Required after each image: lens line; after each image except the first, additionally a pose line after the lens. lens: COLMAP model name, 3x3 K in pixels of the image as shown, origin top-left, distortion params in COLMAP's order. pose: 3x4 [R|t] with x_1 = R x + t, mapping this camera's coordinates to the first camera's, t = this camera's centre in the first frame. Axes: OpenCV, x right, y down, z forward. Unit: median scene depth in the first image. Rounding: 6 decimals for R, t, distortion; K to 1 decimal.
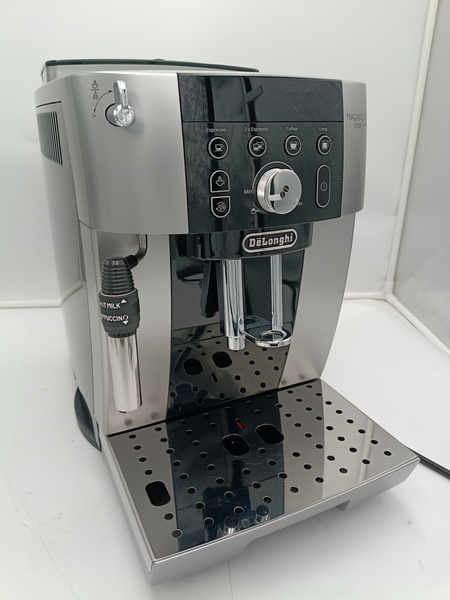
lens RADIAL K [[462.0, 0, 225.0], [0, 462.0, 300.0], [0, 0, 1]] dist [-0.004203, -0.004548]
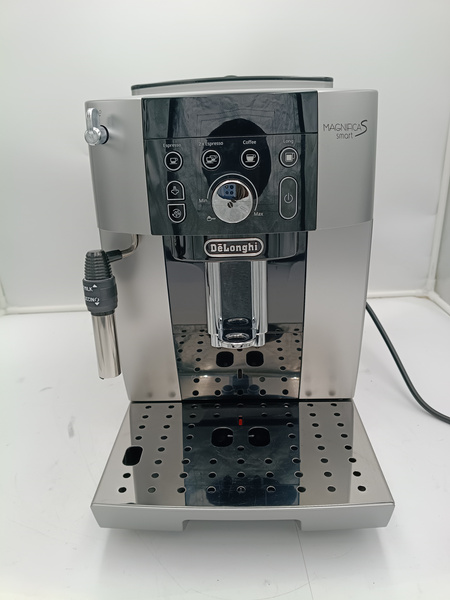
lens RADIAL K [[454.2, 0, 225.0], [0, 454.2, 300.0], [0, 0, 1]] dist [0.000991, -0.004208]
pose [[0.891215, 0.130705, -0.434342, 0.563059], [-0.134078, 0.990703, 0.023018, -0.031692], [0.433312, 0.037722, 0.900454, 0.060078]]
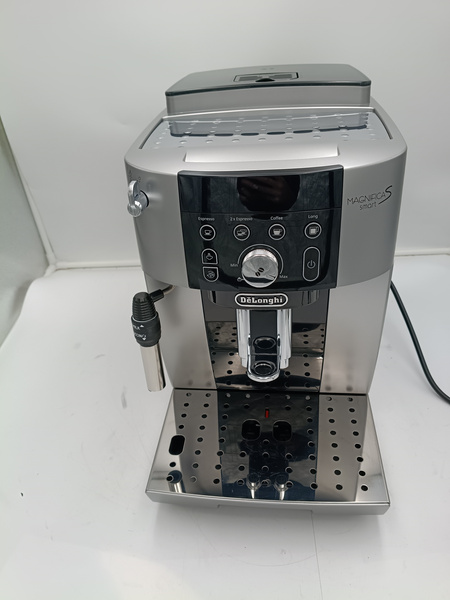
lens RADIAL K [[447.6, 0, 225.0], [0, 447.6, 300.0], [0, 0, 1]] dist [0.099482, -0.188720]
pose [[0.853653, 0.239088, -0.462725, 0.572031], [-0.130069, 0.958126, 0.255103, -0.423785], [0.504340, -0.157583, 0.849004, -0.037609]]
